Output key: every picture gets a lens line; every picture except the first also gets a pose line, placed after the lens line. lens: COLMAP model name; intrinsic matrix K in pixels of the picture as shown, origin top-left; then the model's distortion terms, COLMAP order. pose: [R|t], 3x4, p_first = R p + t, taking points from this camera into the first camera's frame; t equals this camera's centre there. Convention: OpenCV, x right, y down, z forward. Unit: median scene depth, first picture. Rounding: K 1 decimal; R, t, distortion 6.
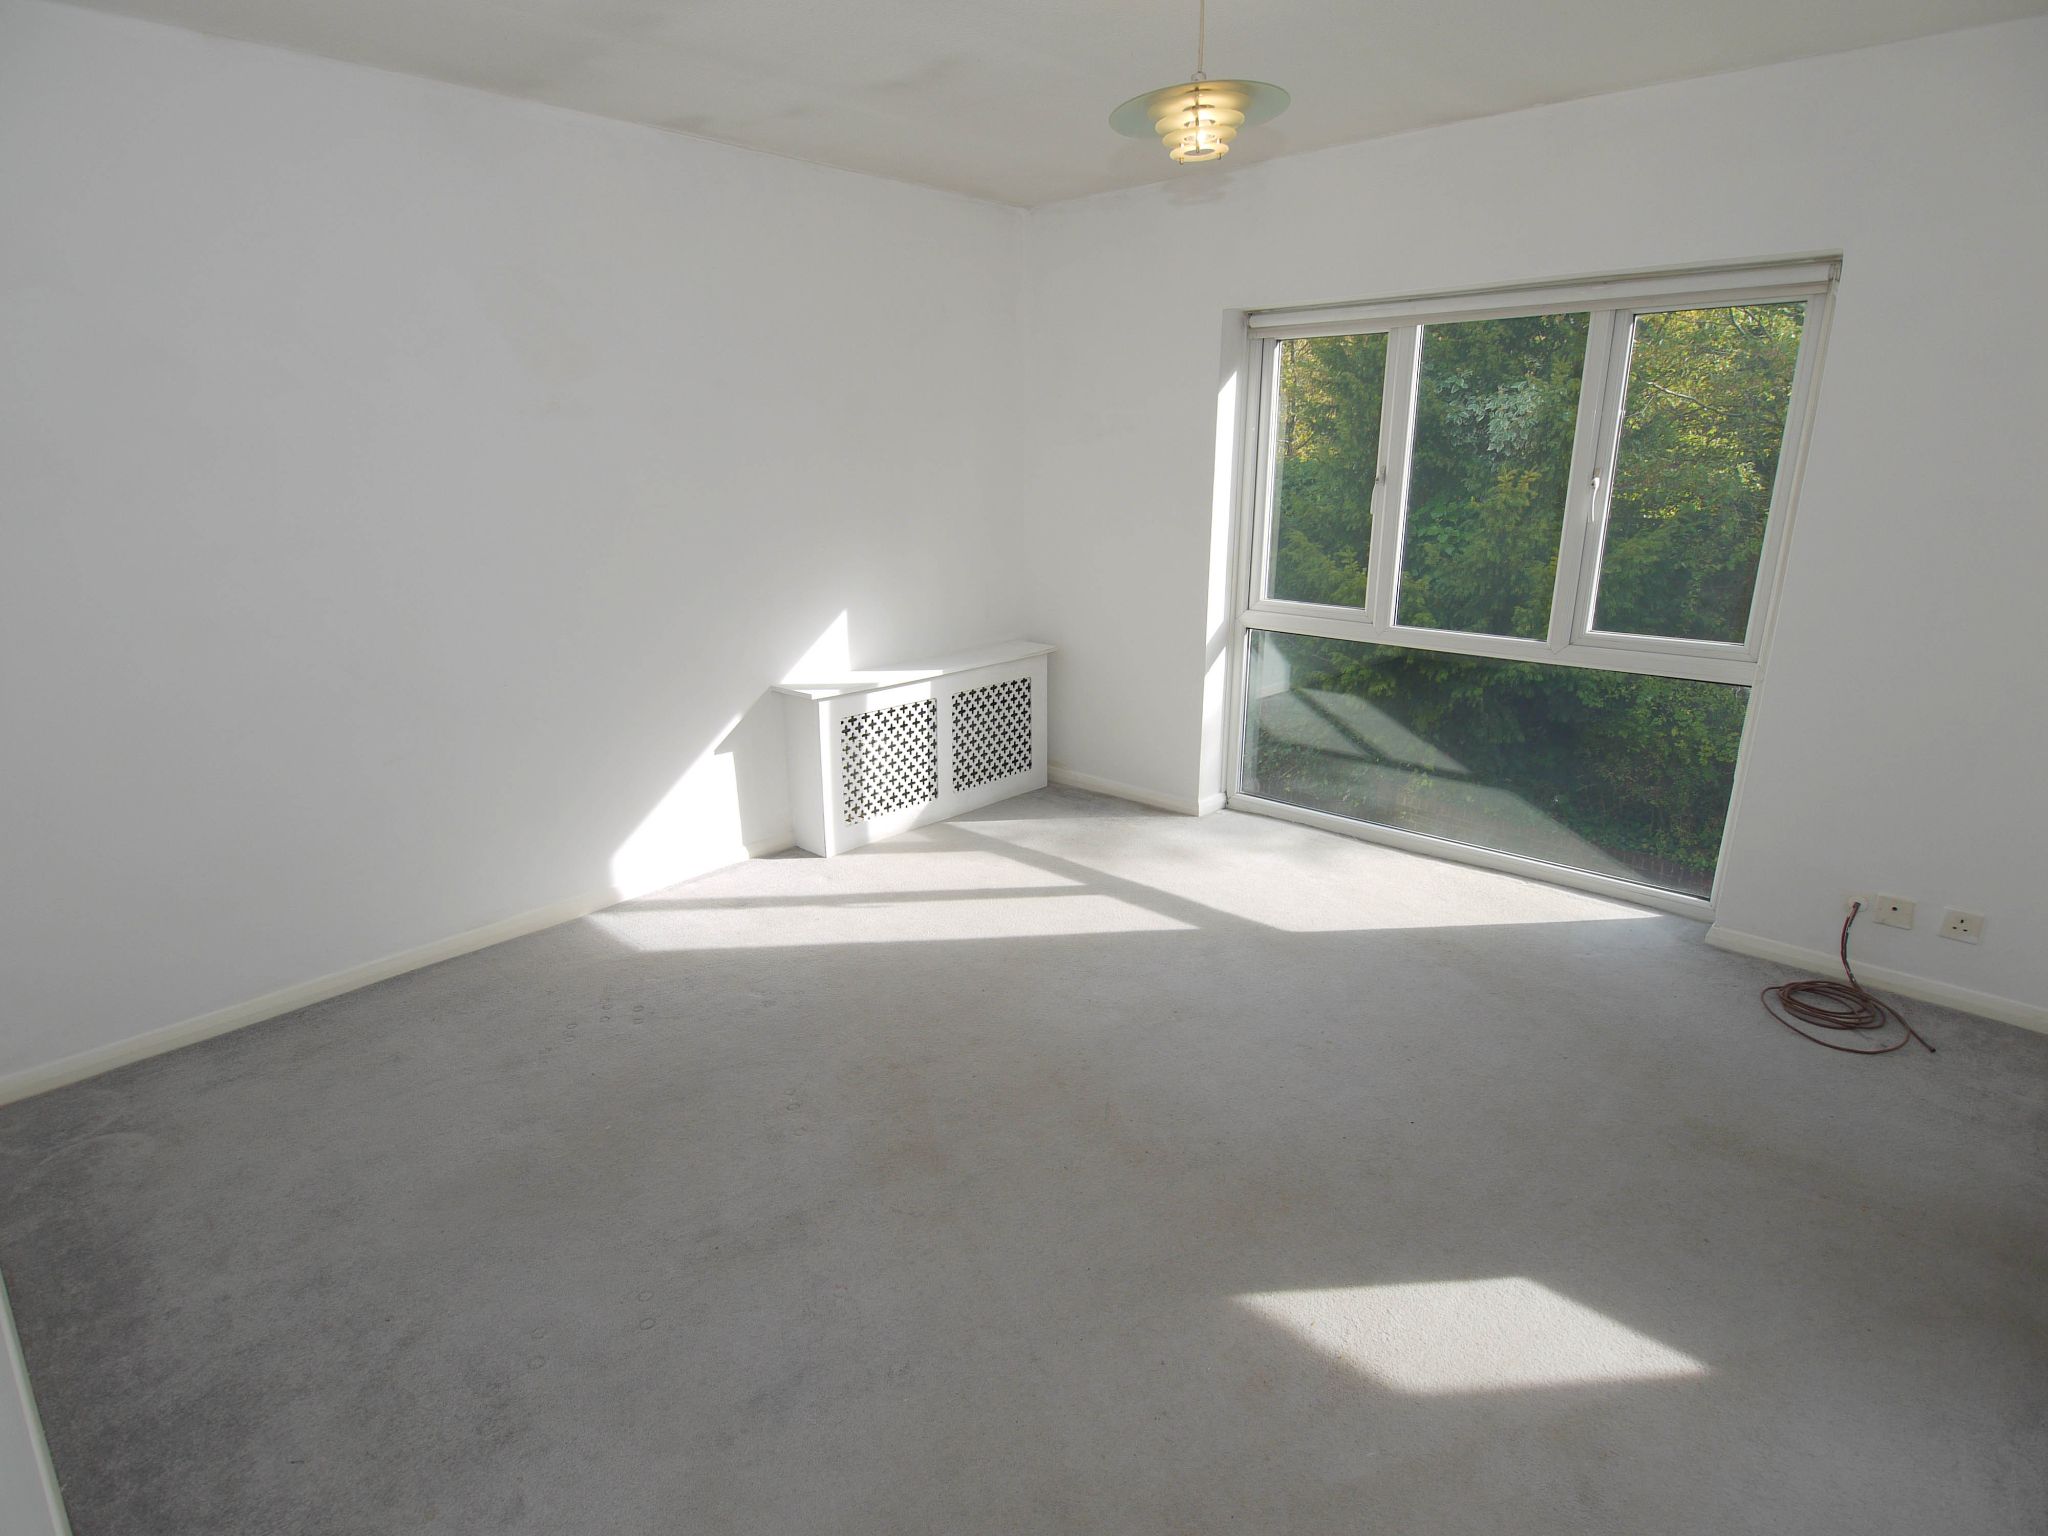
lens RADIAL K [[1067.9, 0, 1024.0], [0, 1067.9, 768.0], [0, 0, 1]] dist [0.002235, -0.017181]
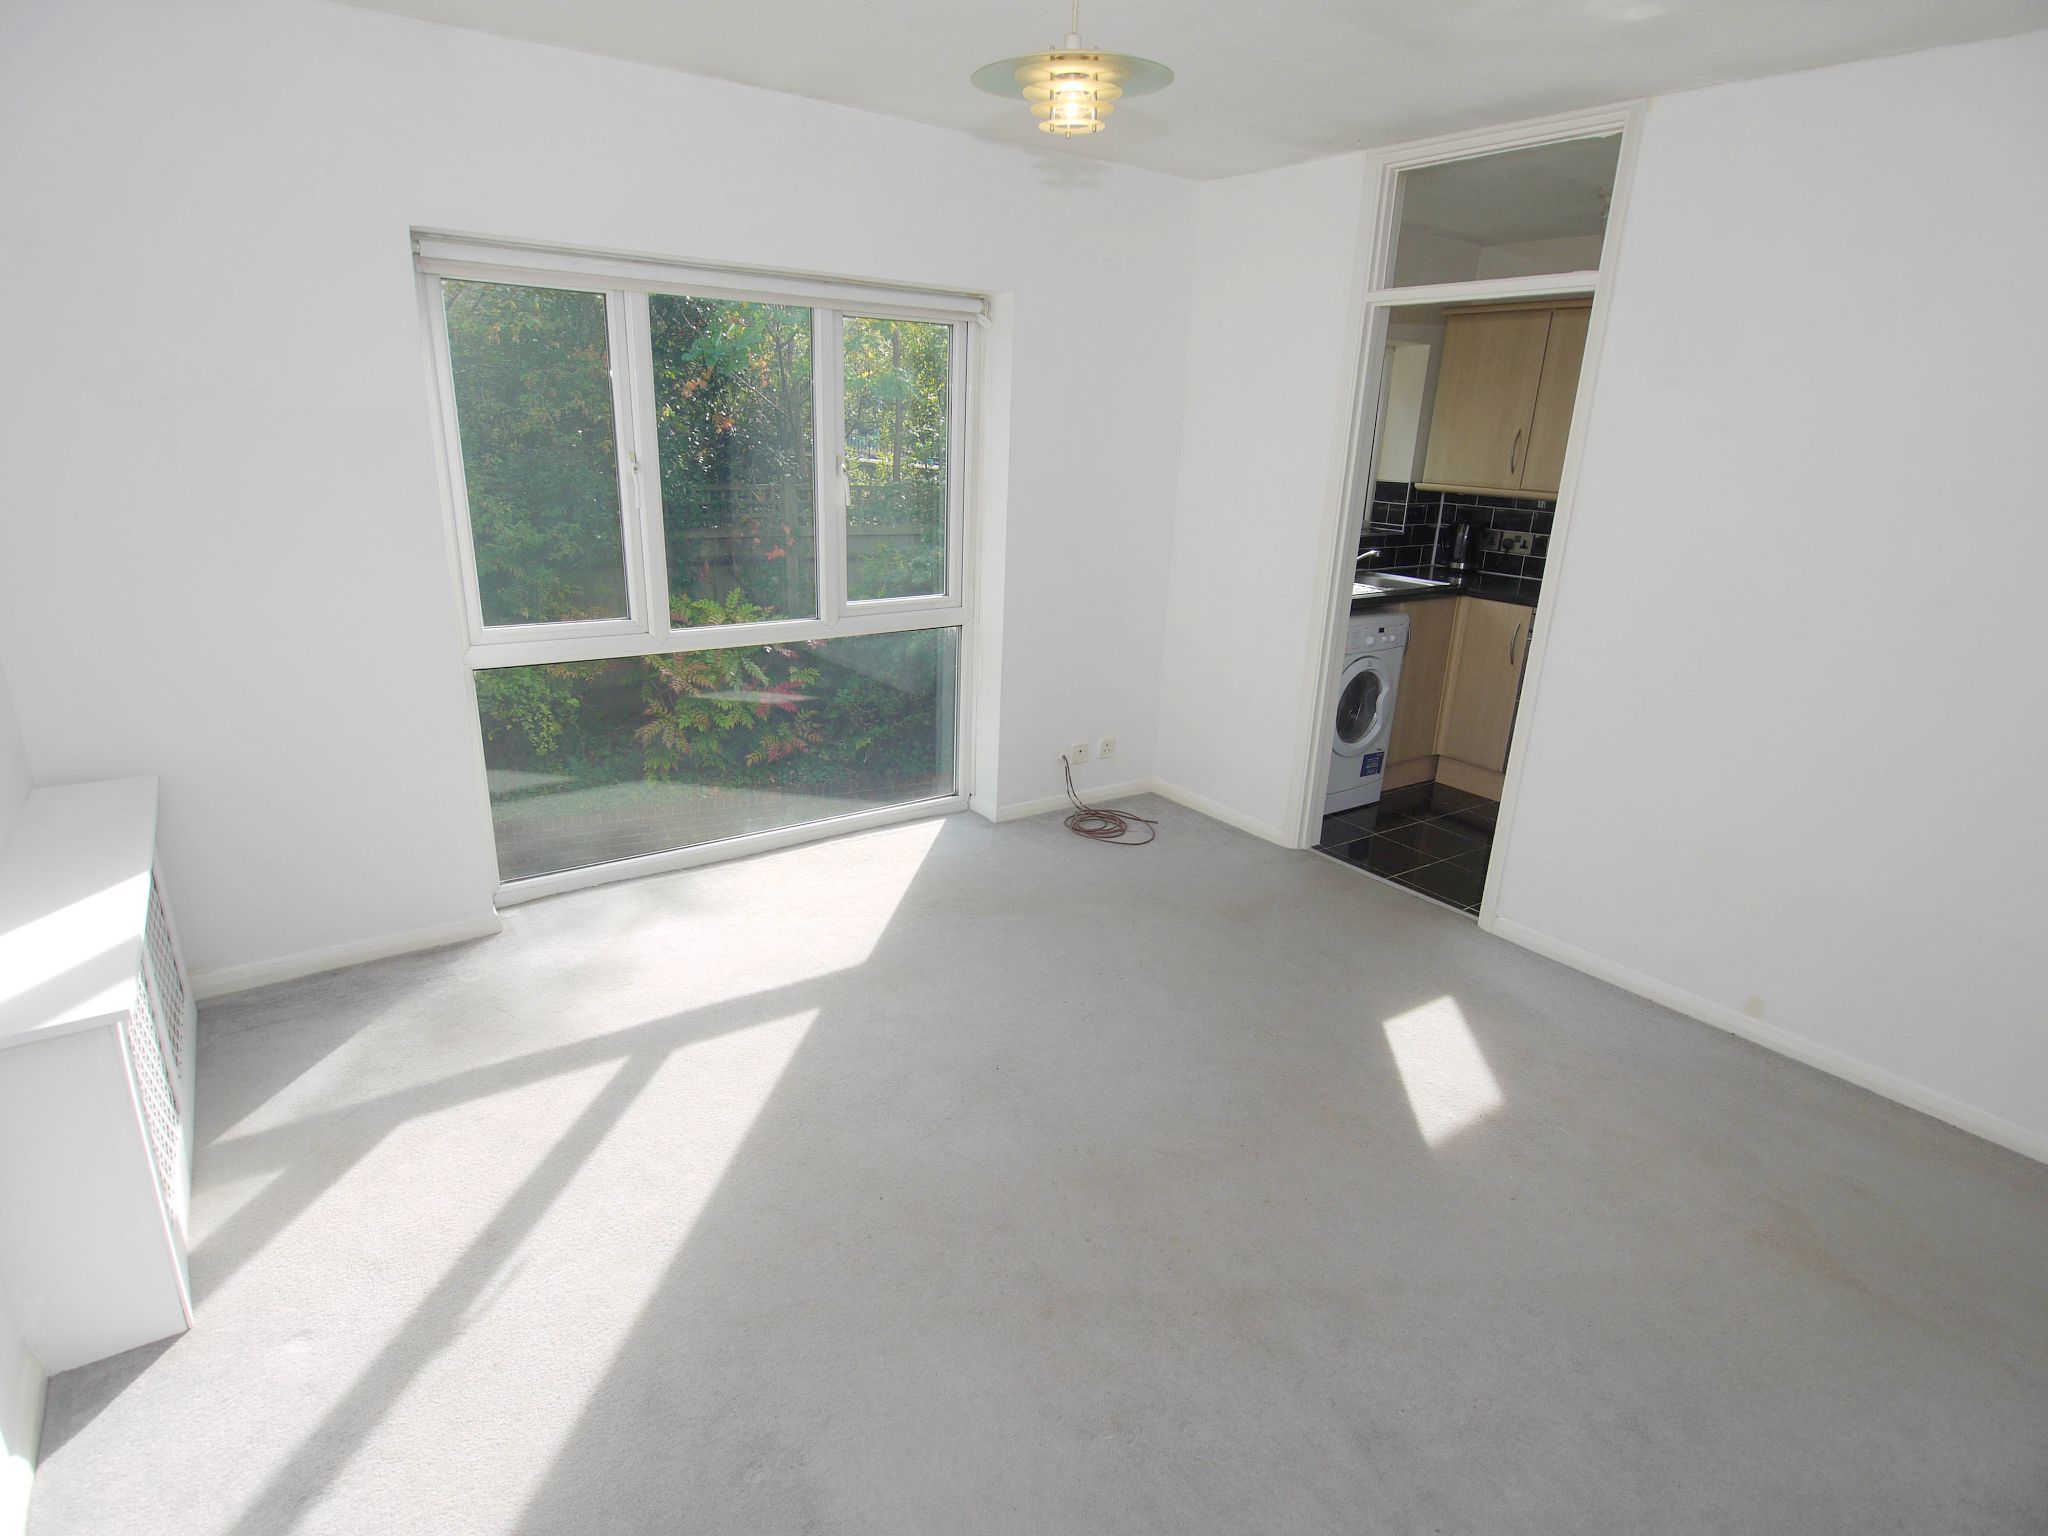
lens RADIAL K [[1067.9, 0, 1024.0], [0, 1067.9, 768.0], [0, 0, 1]] dist [0.002235, -0.017181]
pose [[0.218095, -0.283669, 0.933791, -0.495107], [0.246283, 0.941854, 0.228597, -0.168510], [-0.944341, 0.180121, 0.275276, 0.531954]]
